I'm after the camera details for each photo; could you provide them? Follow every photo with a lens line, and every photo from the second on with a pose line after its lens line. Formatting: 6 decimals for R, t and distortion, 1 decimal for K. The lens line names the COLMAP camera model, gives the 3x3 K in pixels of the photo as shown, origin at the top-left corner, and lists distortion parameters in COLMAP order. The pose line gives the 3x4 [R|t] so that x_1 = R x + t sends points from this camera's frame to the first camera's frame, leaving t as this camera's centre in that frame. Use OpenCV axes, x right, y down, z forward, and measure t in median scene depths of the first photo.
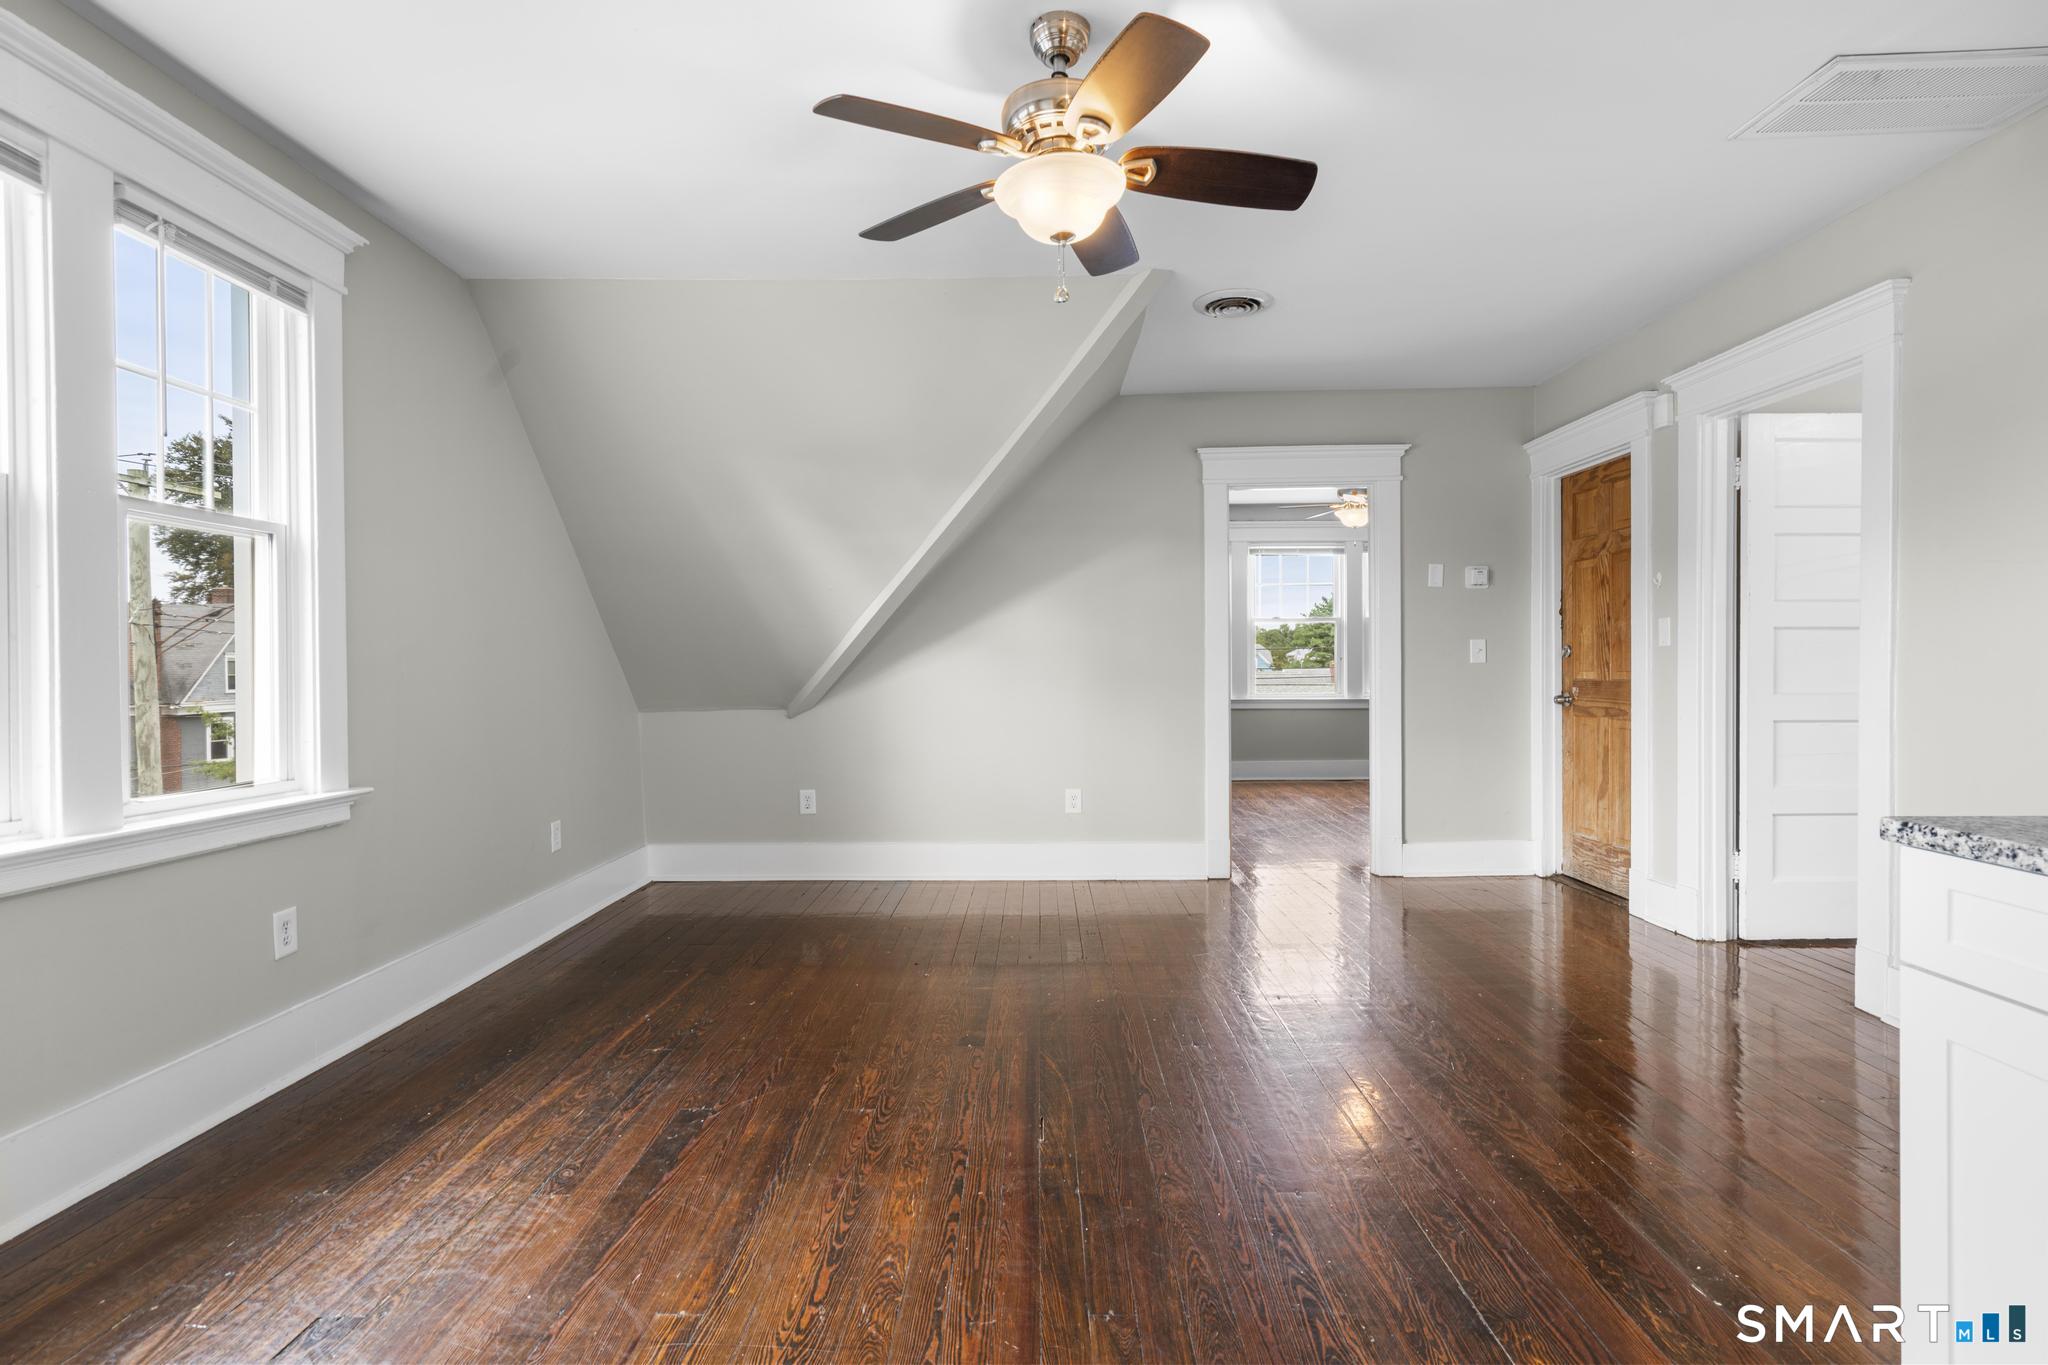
lens RADIAL K [[1019.2, 0, 1024.0], [0, 1019.2, 682.5], [0, 0, 1]] dist [-0.002694, -0.001192]
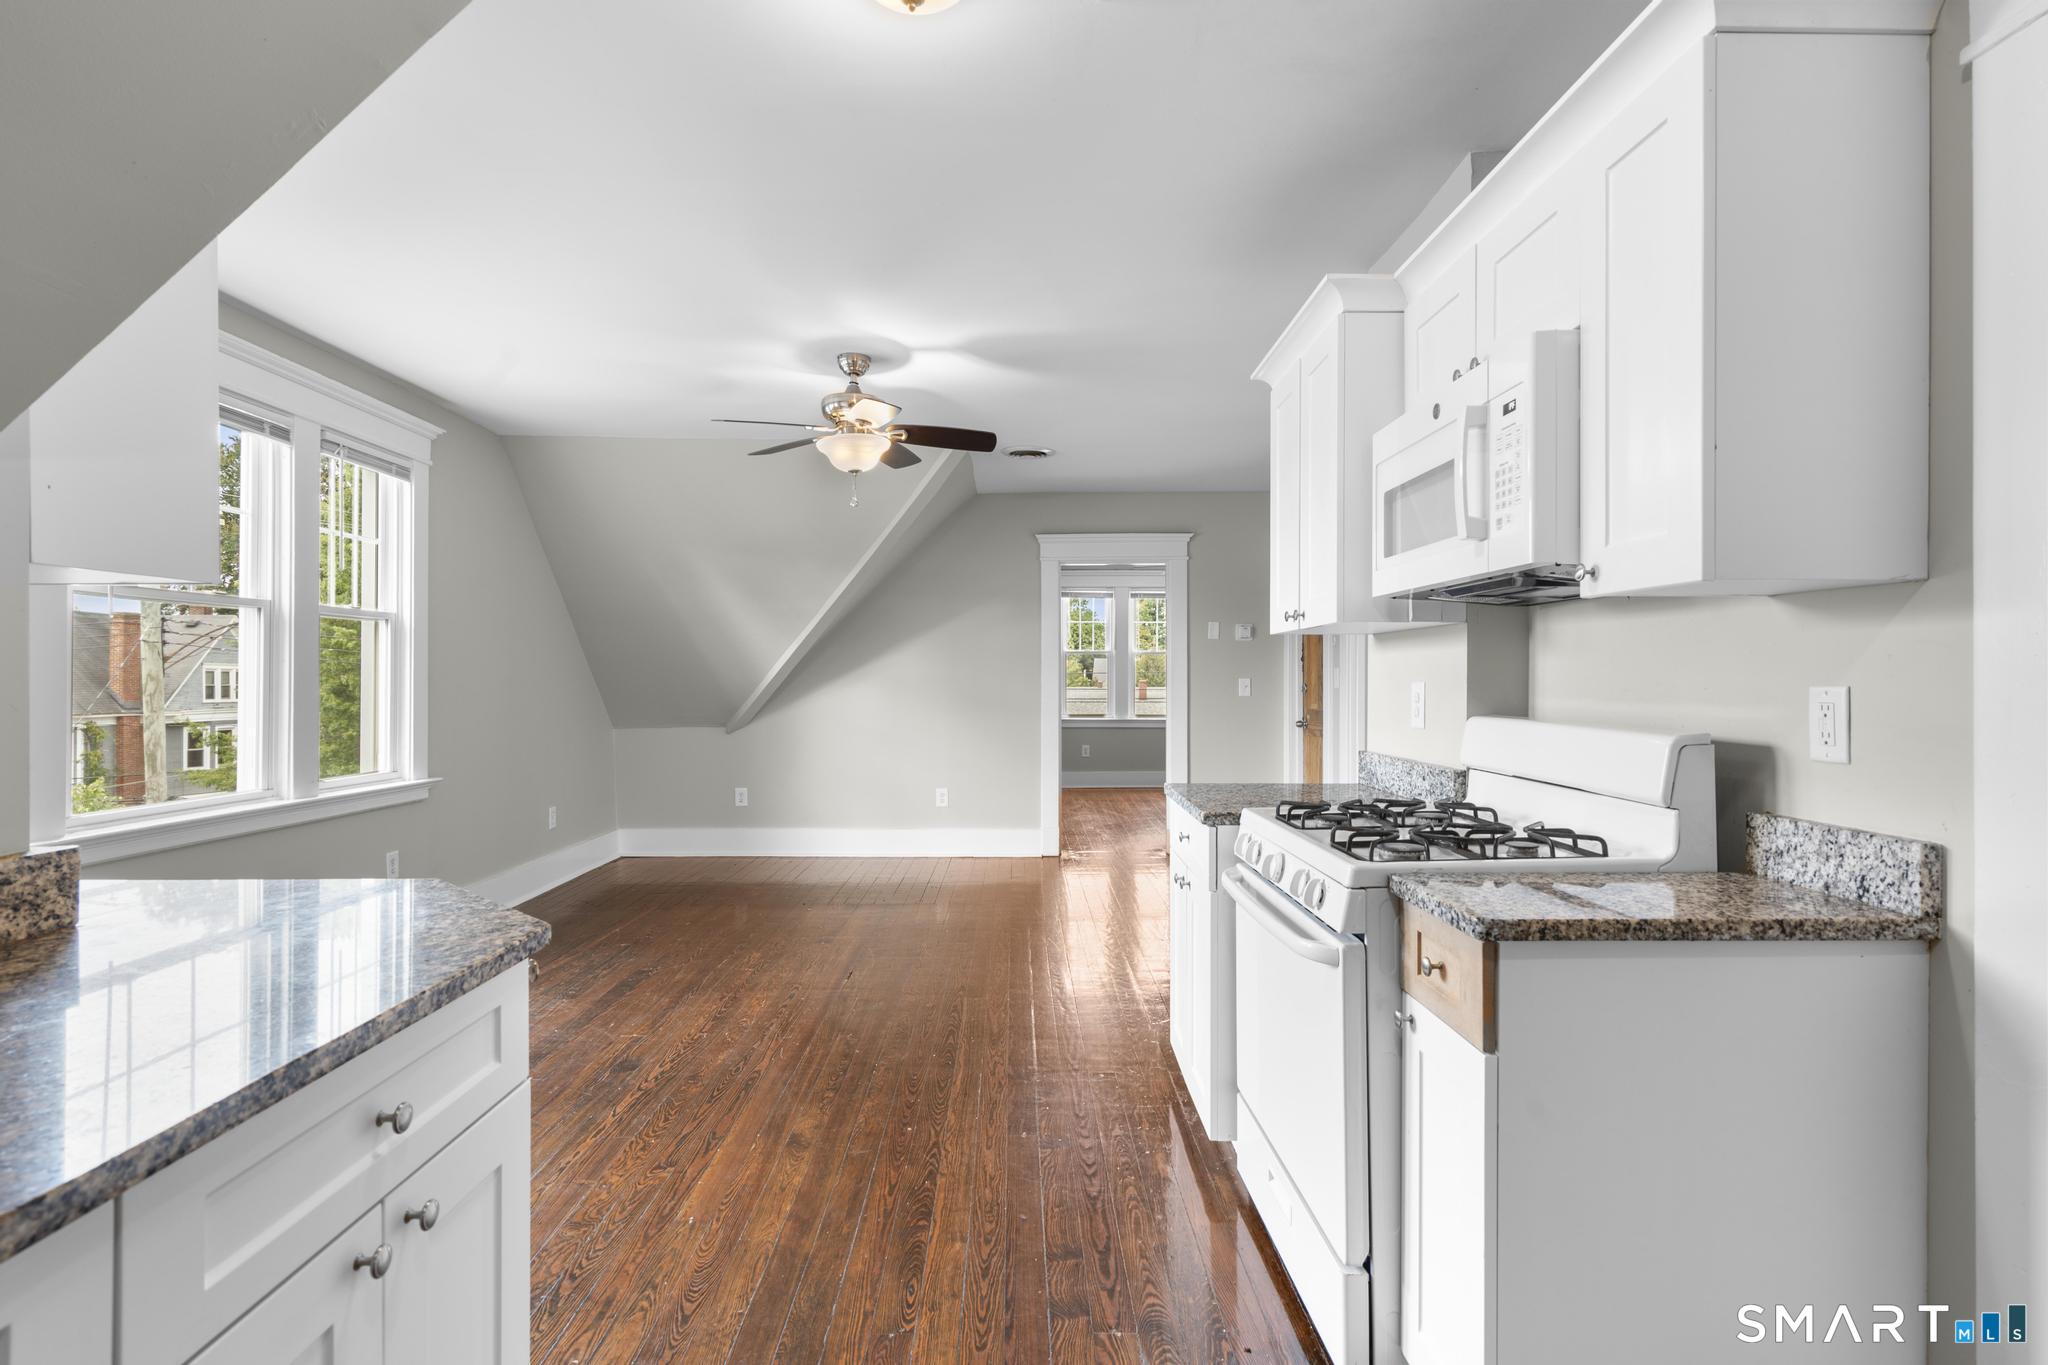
lens RADIAL K [[1019.2, 0, 1024.0], [0, 1019.2, 682.5], [0, 0, 1]] dist [-0.002694, -0.001192]
pose [[0.999665, 0.007974, 0.024614, 0.197298], [-0.007631, 0.999873, -0.013998, -0.025823], [-0.024723, 0.013805, 0.999599, -0.542226]]
